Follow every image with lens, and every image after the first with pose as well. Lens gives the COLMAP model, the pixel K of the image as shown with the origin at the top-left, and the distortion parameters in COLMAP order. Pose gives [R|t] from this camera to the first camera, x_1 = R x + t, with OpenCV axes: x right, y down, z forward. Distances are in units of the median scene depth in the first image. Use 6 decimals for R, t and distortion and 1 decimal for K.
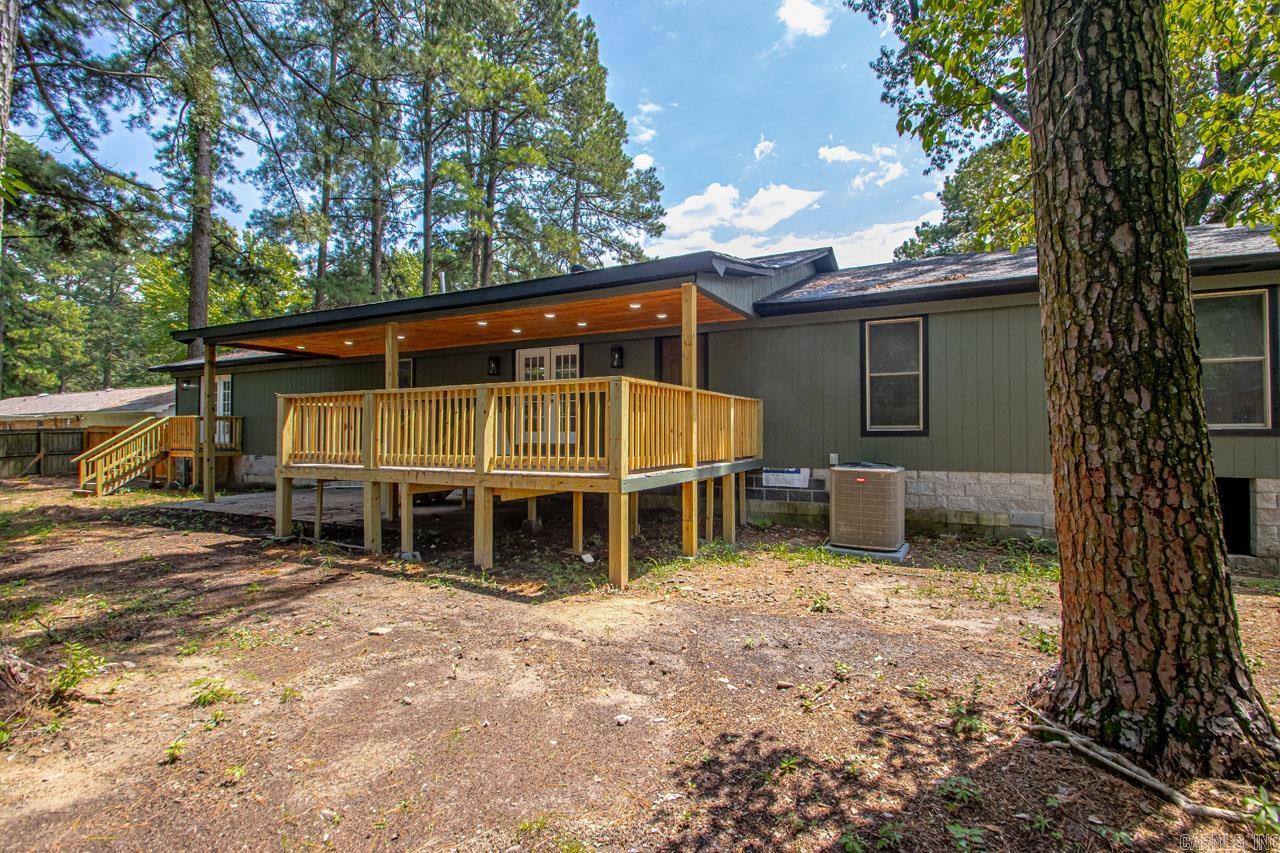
lens RADIAL K [[593.4, 0, 650.0], [0, 593.4, 425.3], [0, 0, 1]] dist [0.015583, -0.016826]
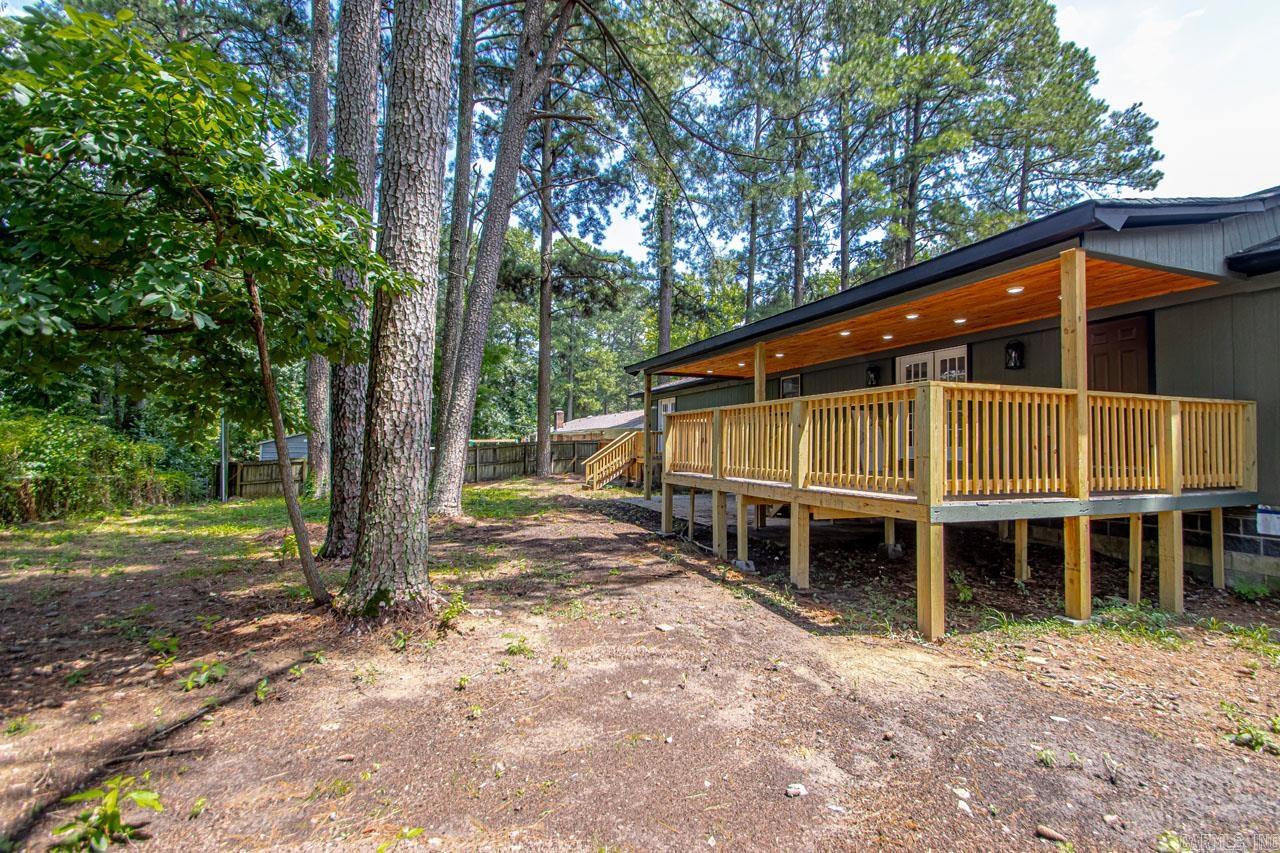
lens RADIAL K [[593.4, 0, 650.0], [0, 593.4, 425.3], [0, 0, 1]] dist [0.015583, -0.016826]
pose [[0.751801, -0.012824, -0.659265, 0.118538], [-0.001599, 0.999772, -0.021272, -0.001494], [0.659388, 0.017046, 0.751610, 0.071824]]
